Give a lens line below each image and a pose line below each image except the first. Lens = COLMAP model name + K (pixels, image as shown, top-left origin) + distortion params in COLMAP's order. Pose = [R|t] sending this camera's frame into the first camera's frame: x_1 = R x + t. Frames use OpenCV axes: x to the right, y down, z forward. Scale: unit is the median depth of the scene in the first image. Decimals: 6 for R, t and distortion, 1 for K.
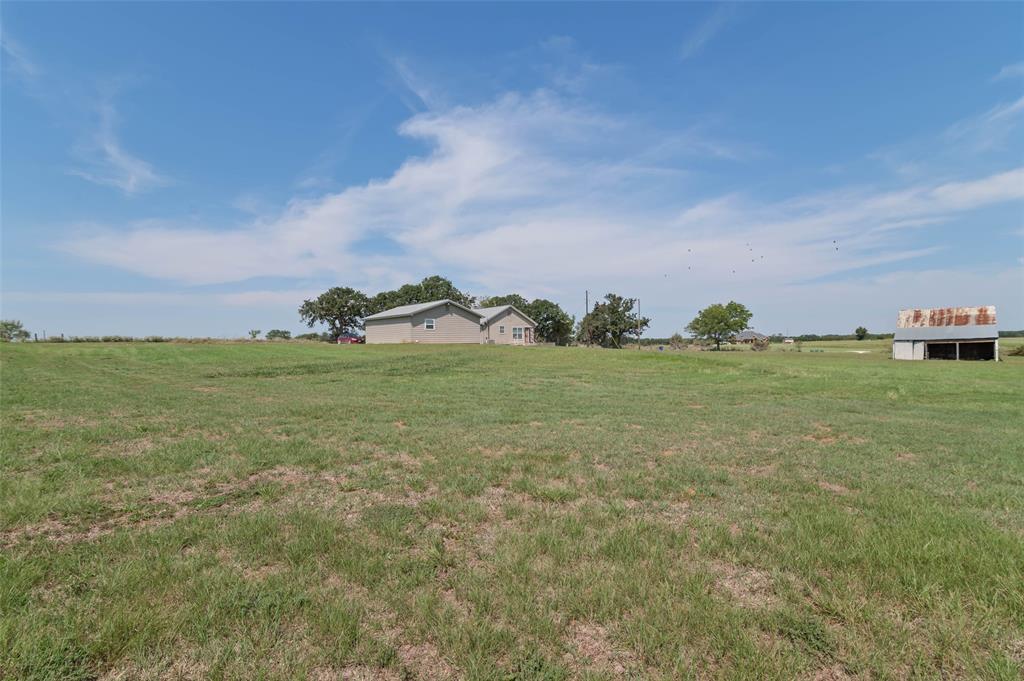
lens RADIAL K [[488.6, 0, 513.2], [0, 488.6, 339.6], [0, 0, 1]] dist [-0.043235, 0.003915]
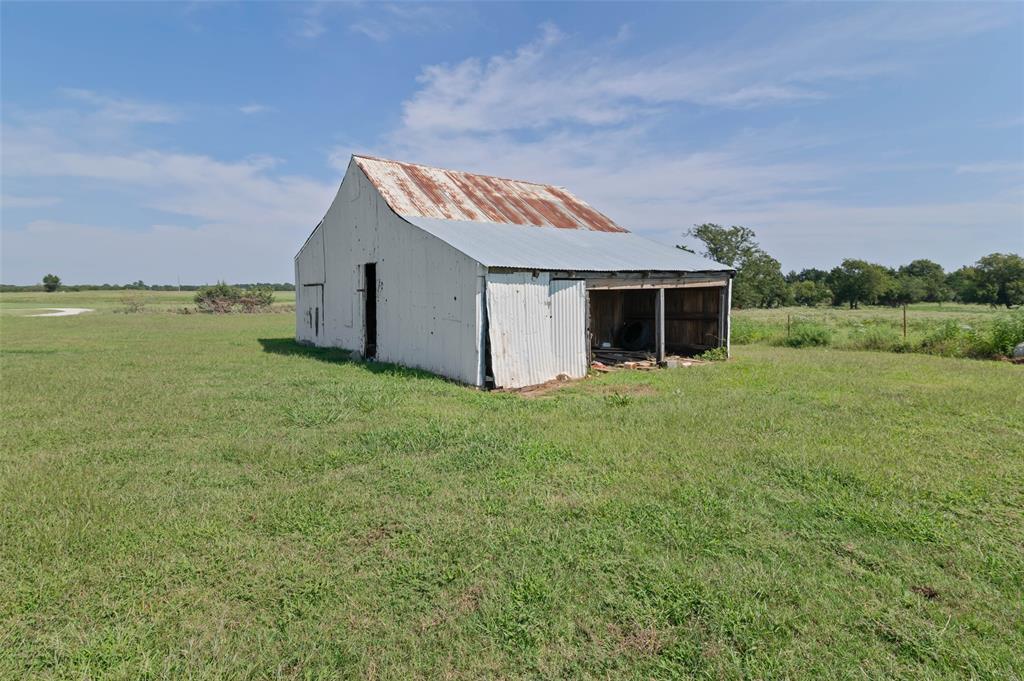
lens RADIAL K [[488.6, 0, 502.9], [0, 488.6, 341.6], [0, 0, 1]] dist [-0.043235, 0.003915]
pose [[0.169753, -0.093180, 0.981072, 0.203467], [-0.008221, 0.995351, 0.095959, 0.003414], [-0.985452, -0.024355, 0.168198, 0.310452]]
